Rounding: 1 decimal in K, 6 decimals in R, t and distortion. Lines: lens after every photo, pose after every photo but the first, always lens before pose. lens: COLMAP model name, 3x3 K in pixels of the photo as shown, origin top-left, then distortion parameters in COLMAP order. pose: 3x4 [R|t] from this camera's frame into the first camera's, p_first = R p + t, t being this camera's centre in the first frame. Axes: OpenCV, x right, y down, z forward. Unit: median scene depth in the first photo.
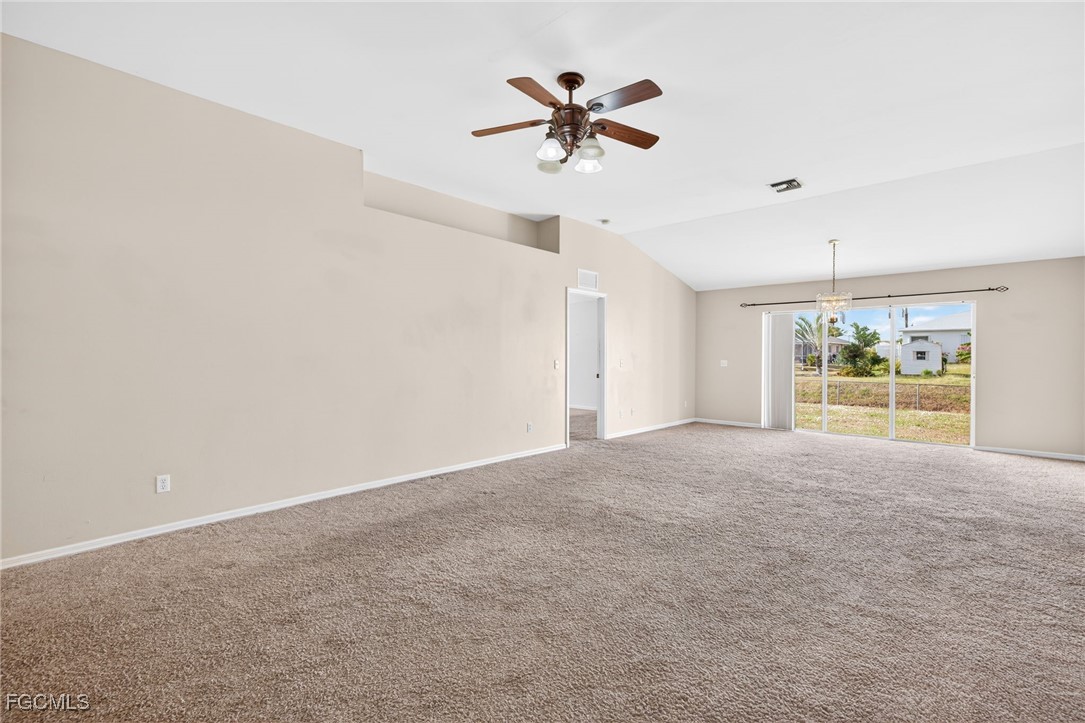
lens RADIAL K [[483.4, 0, 546.4], [0, 483.4, 358.2], [0, 0, 1]] dist [0.013669, -0.000124]
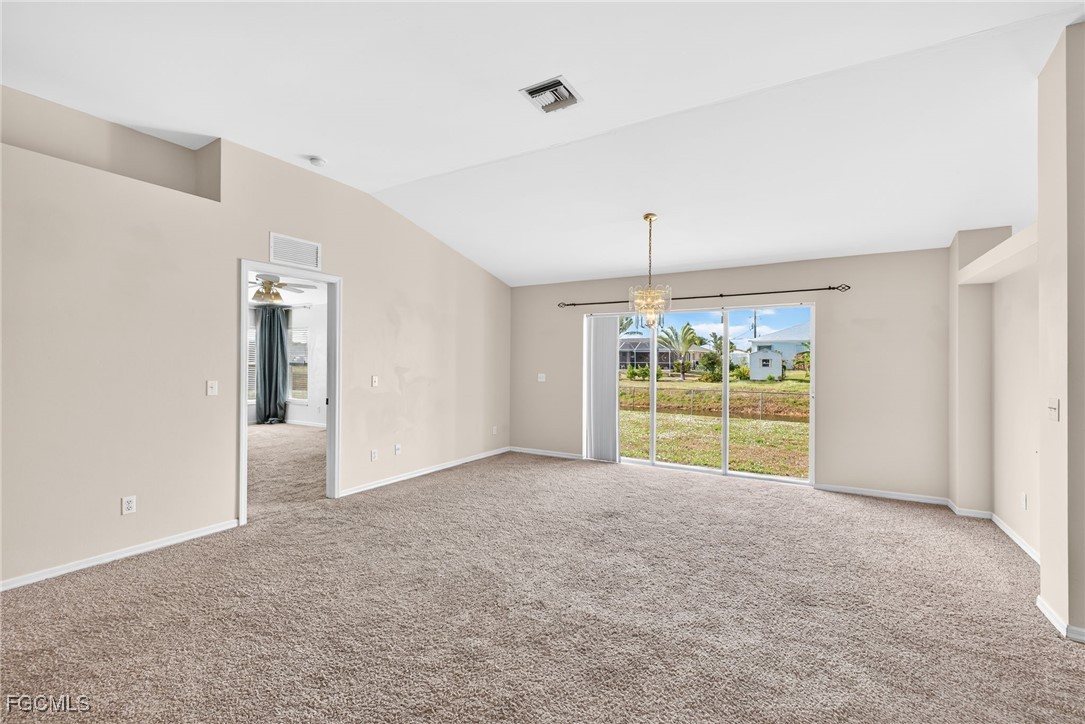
lens RADIAL K [[467.7, 0, 537.9], [0, 467.7, 358.6], [0, 0, 1]] dist [0.014977, -0.000596]
pose [[0.979794, 0.003949, 0.199972, 0.194479], [-0.001703, 0.999934, -0.011403, -0.011243], [-0.200004, 0.010832, 0.979735, 0.233639]]
